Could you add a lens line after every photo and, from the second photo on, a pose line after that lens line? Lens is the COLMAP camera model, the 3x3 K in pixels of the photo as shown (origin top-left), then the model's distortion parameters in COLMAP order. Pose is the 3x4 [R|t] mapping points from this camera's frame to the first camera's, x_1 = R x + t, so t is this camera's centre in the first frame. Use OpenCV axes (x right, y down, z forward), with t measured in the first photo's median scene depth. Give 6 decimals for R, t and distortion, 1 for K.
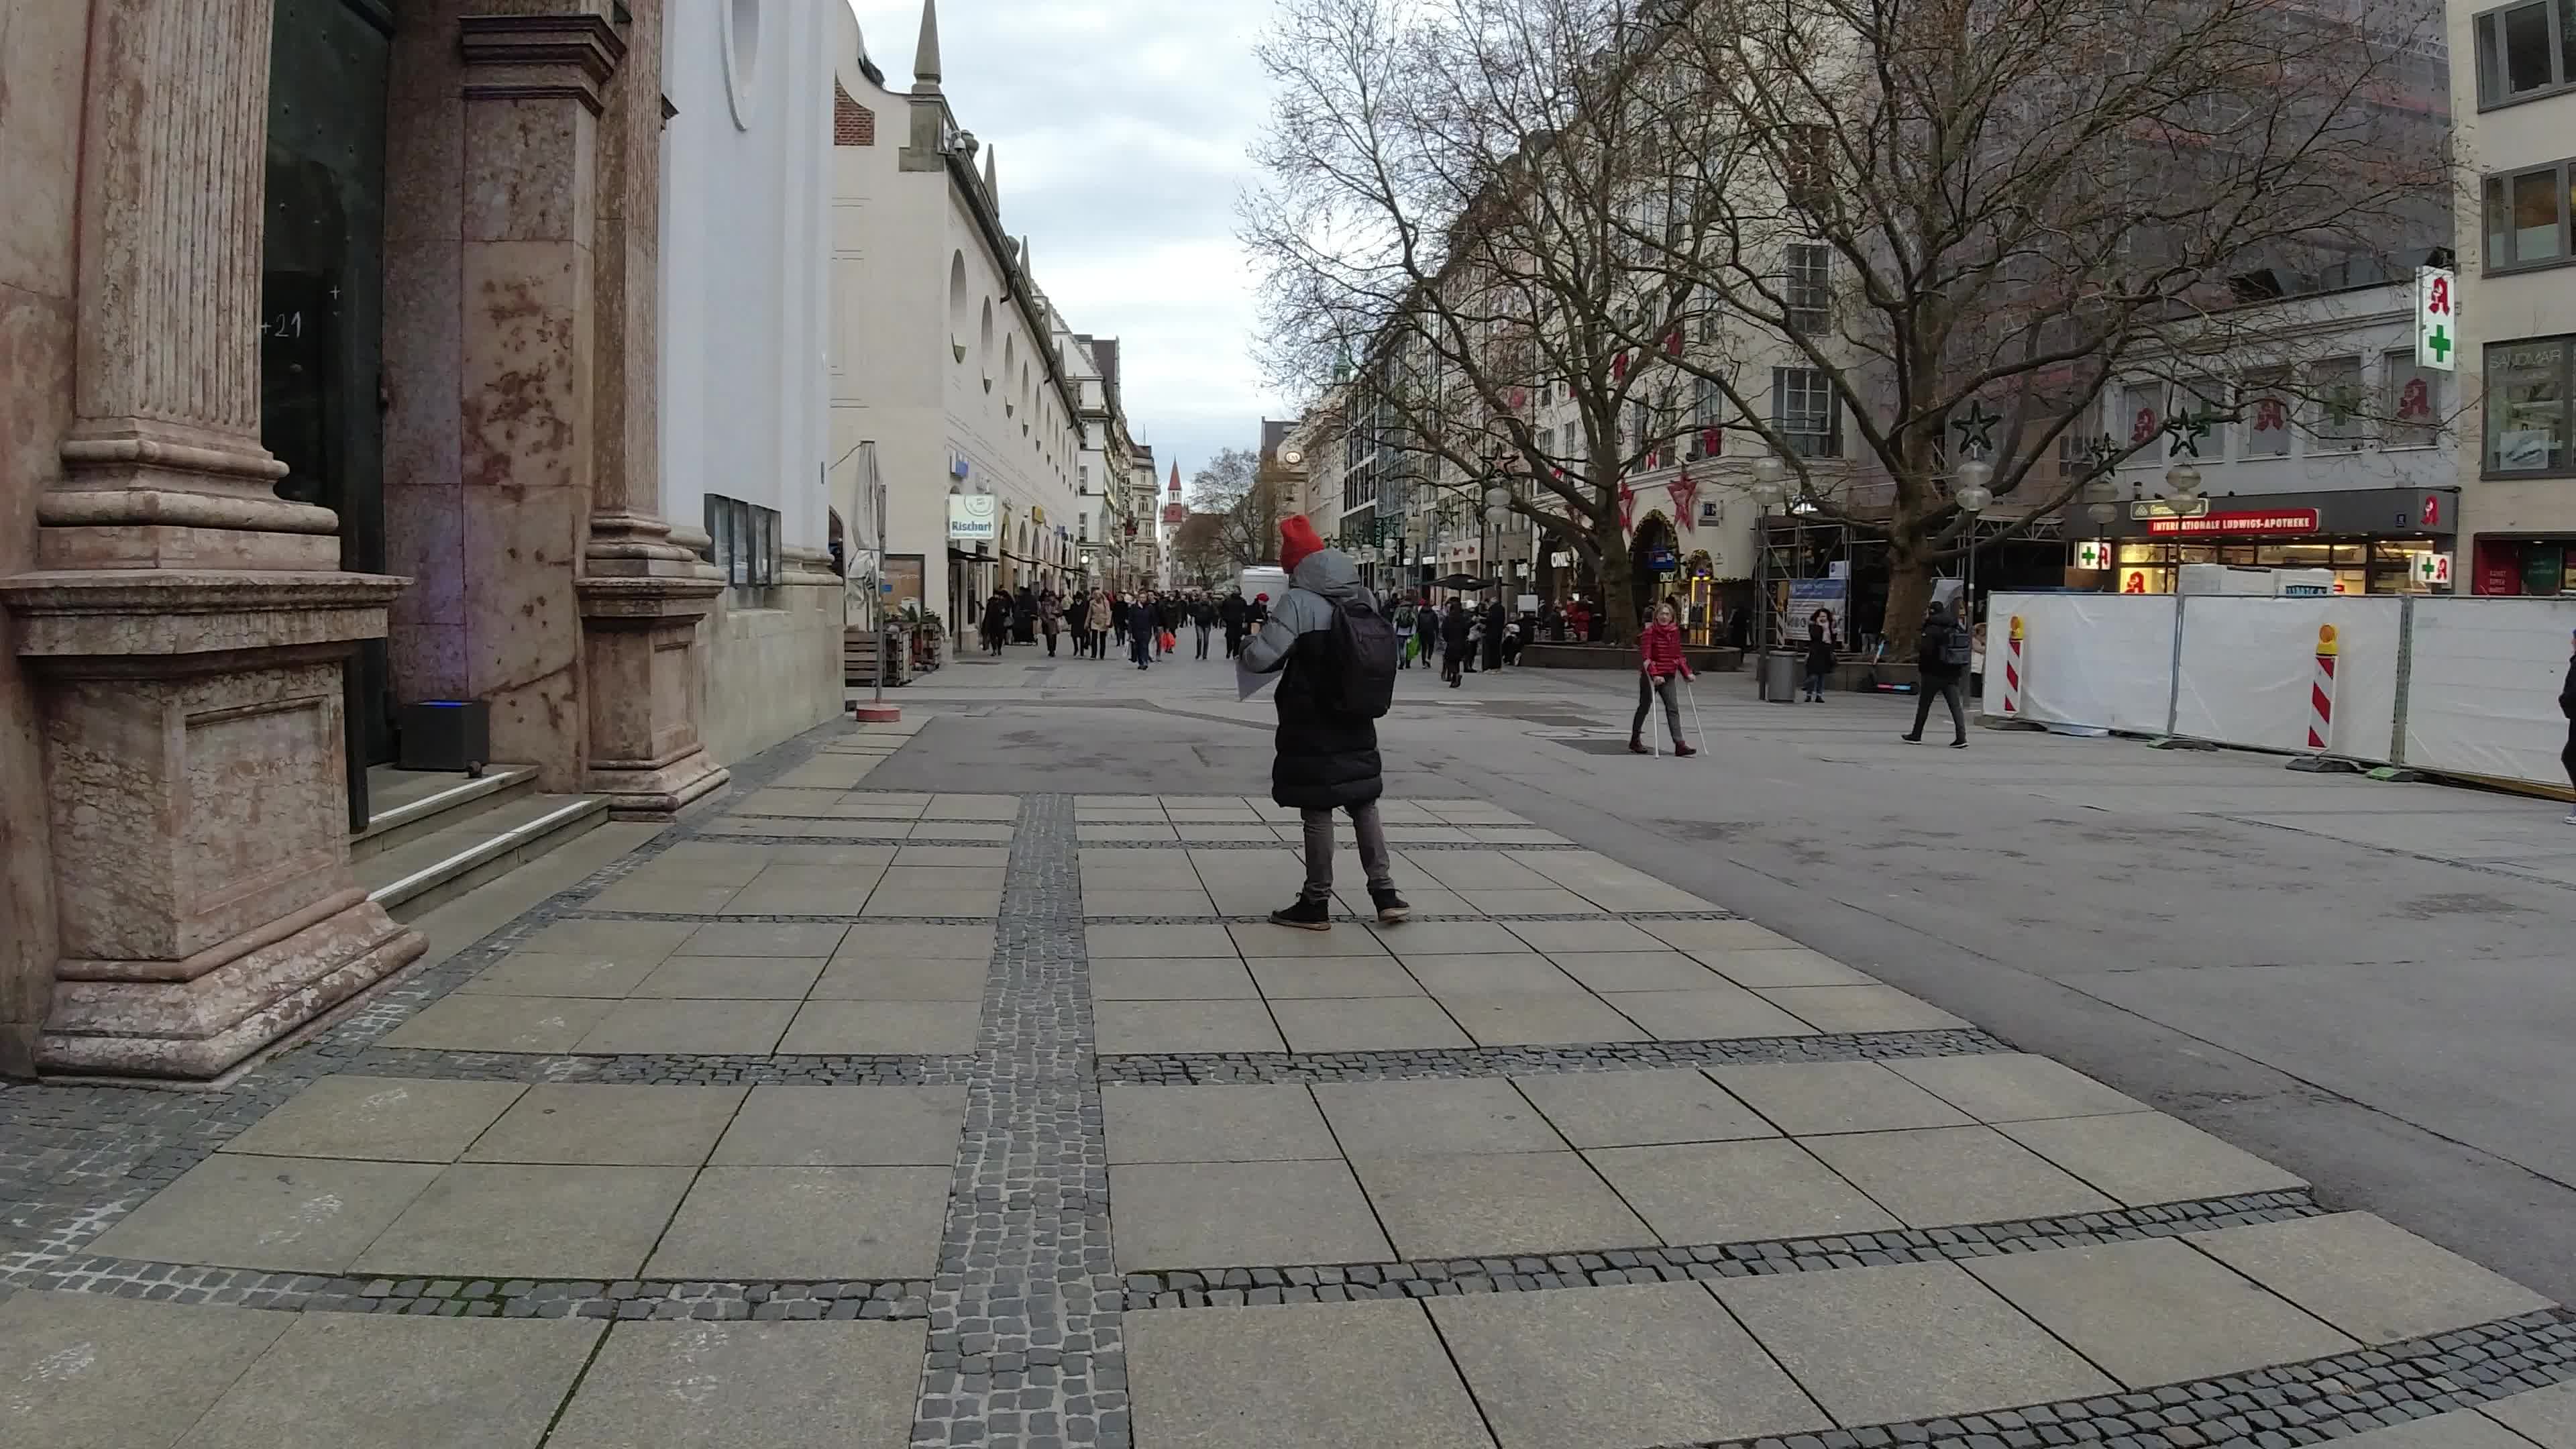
lens RADIAL K [[1512.6, 0, 1284.8], [0, 1512.6, 723.3], [0, 0, 1]] dist [-0.128319, 0.004177]
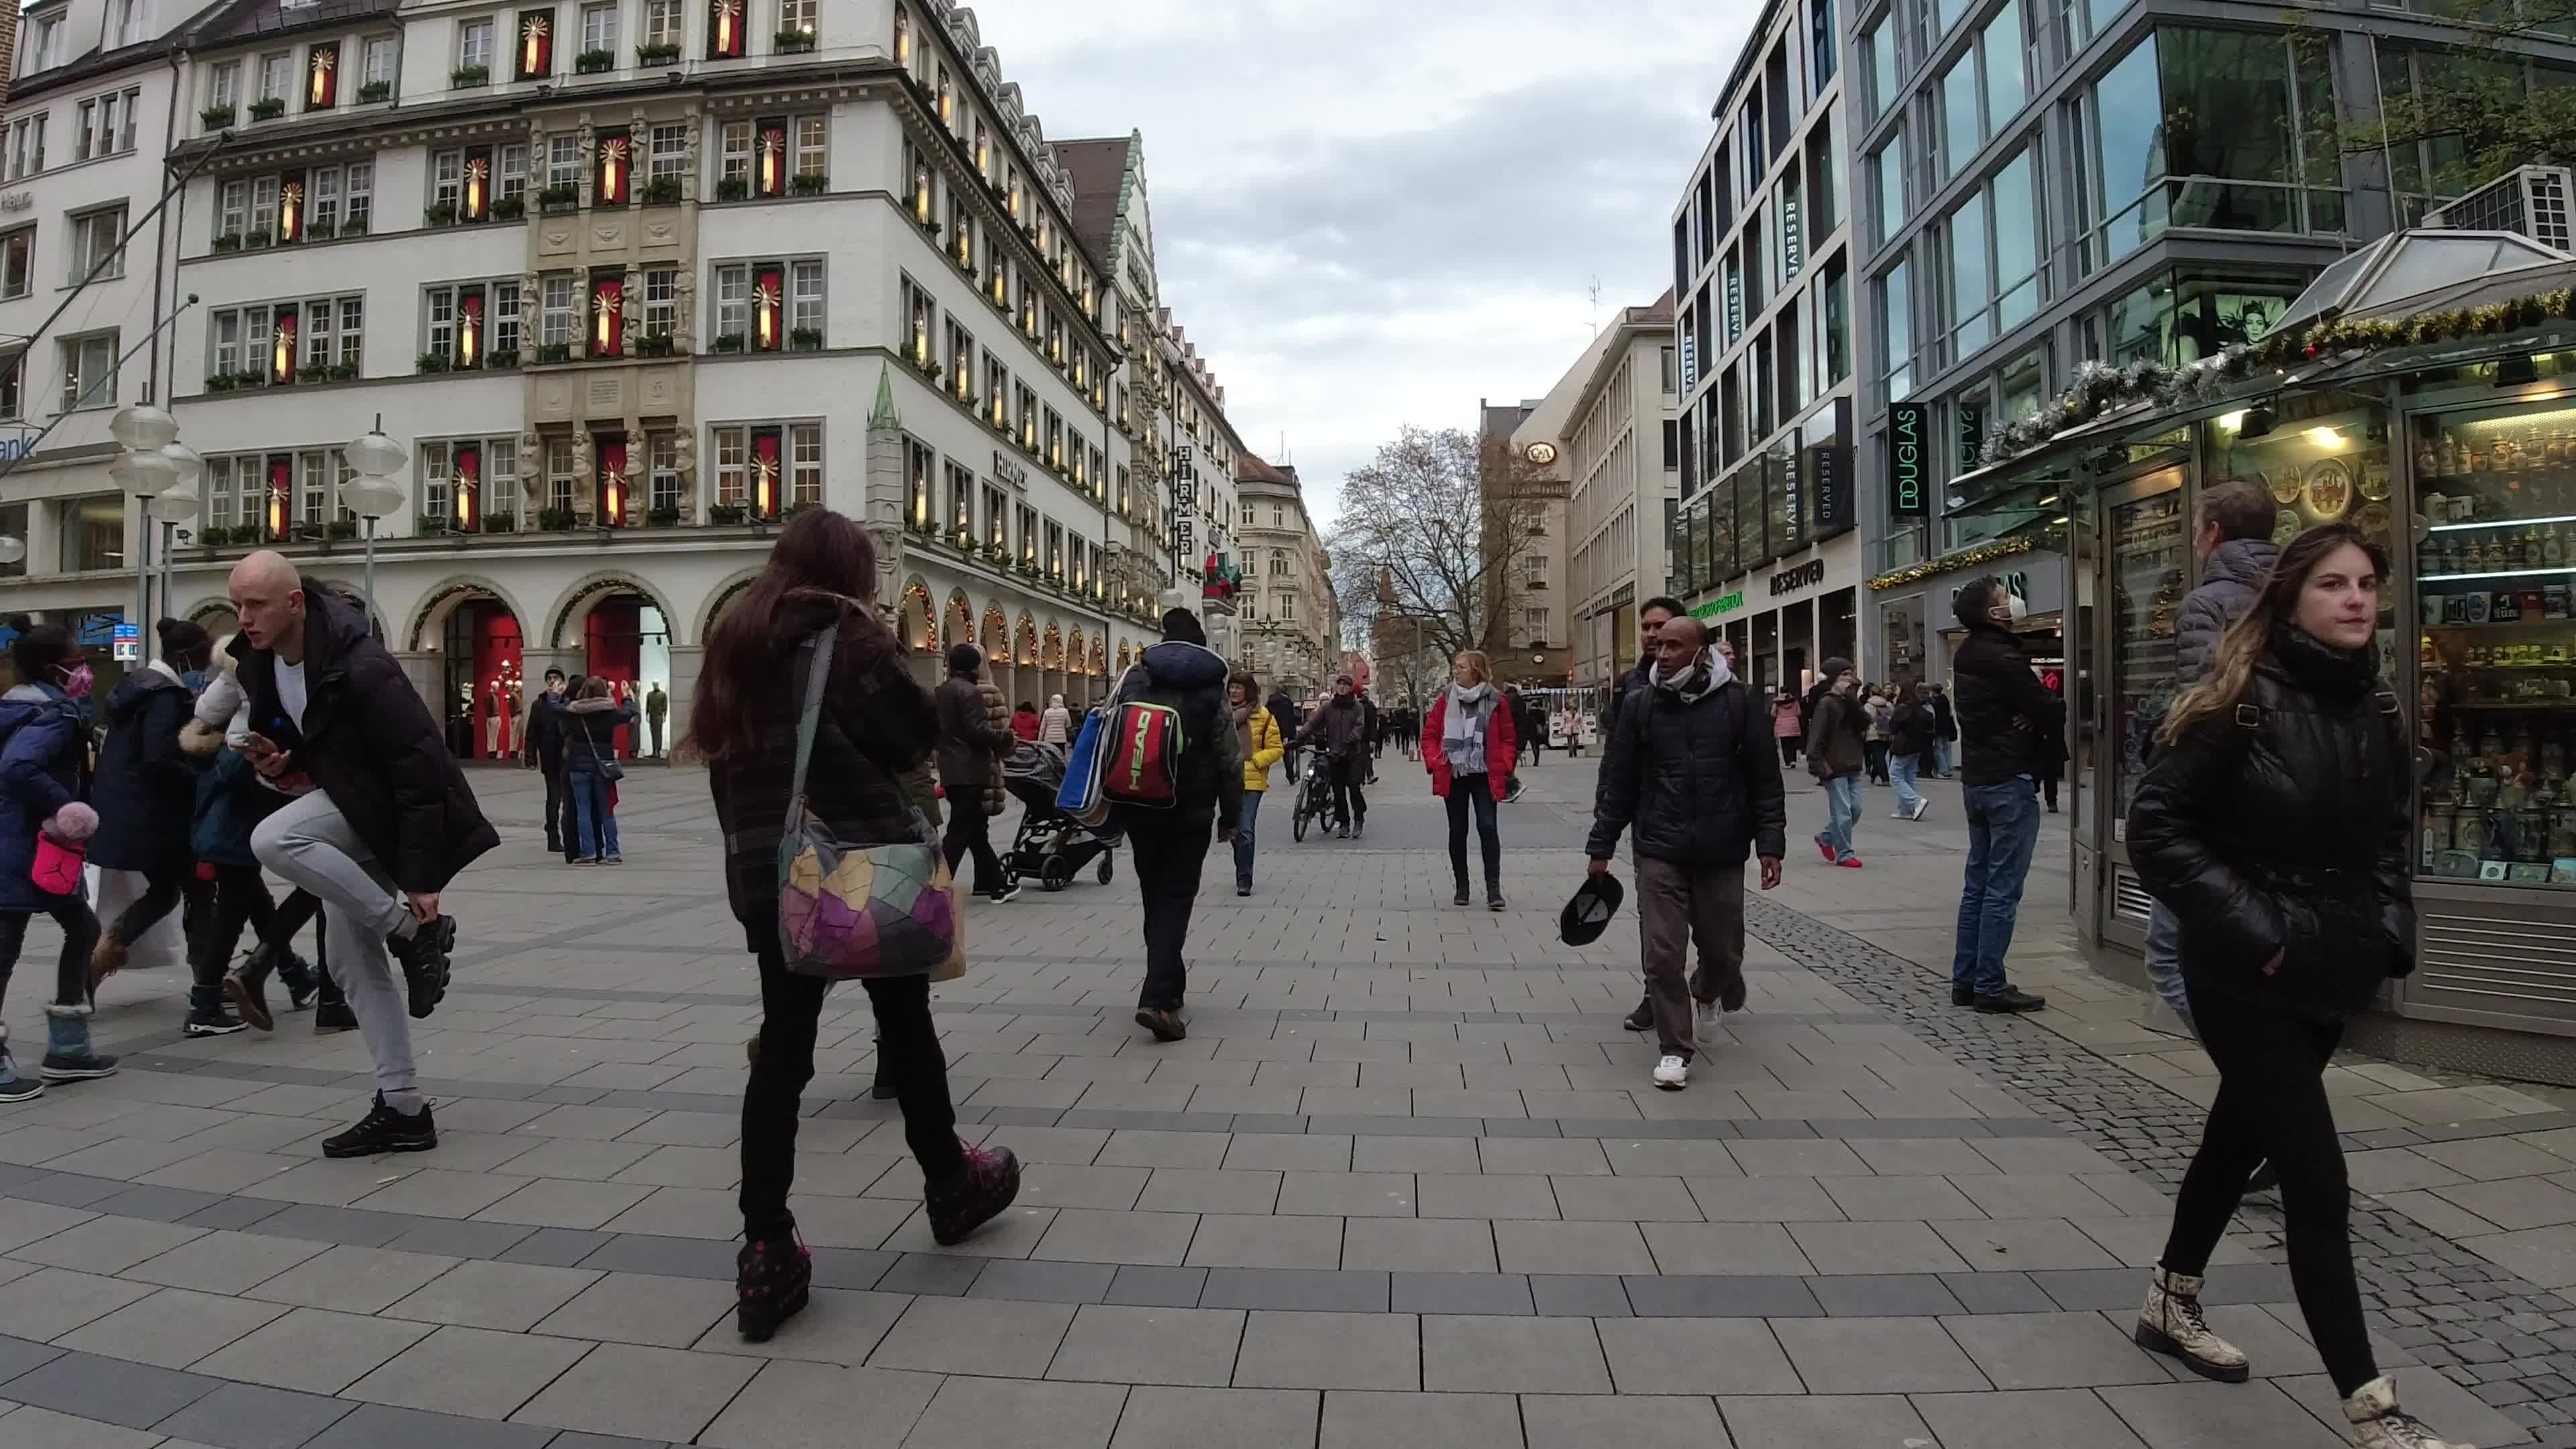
lens RADIAL K [[1512.6, 0, 1284.9], [0, 1512.6, 715.6], [0, 0, 1]] dist [-0.128319, 0.004177]
pose [[0.988276, -0.016549, -0.151776, -0.050848], [0.003049, 0.996049, -0.088753, -0.420329], [0.152645, 0.087250, 0.984422, 5.189577]]
